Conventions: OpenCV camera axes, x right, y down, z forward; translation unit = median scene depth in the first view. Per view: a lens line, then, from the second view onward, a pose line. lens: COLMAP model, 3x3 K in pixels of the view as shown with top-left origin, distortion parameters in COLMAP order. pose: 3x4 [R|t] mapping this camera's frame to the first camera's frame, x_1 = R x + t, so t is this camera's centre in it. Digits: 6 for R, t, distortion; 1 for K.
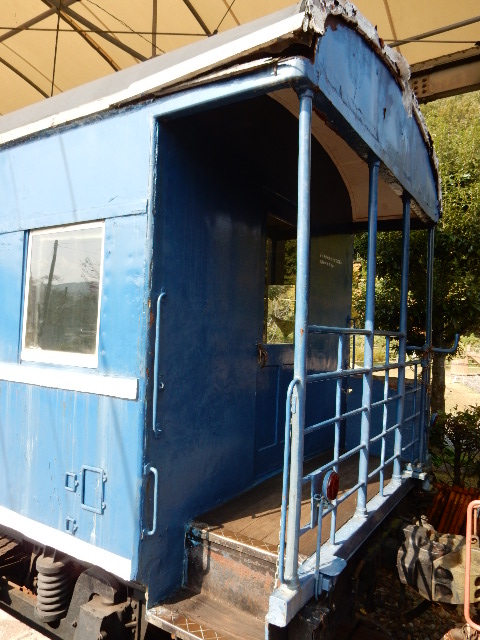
lens RADIAL K [[472.4, 0, 241.1], [0, 472.4, 320.3], [0, 0, 1]] dist [-0.043673, -0.001834]
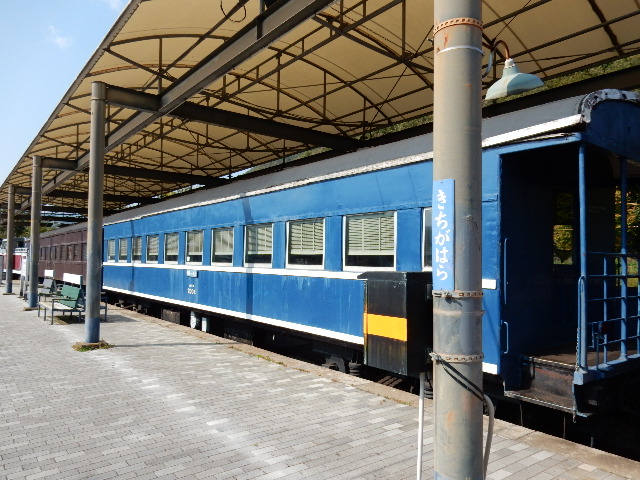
lens RADIAL K [[473.0, 0, 316.1], [0, 473.0, 238.5], [0, 0, 1]] dist [-0.018875, 0.025105]
pose [[0.938201, -0.033345, -0.344481, -0.240097], [0.022082, 0.999087, -0.036568, 0.001256], [0.345386, 0.026701, 0.938081, -1.264117]]
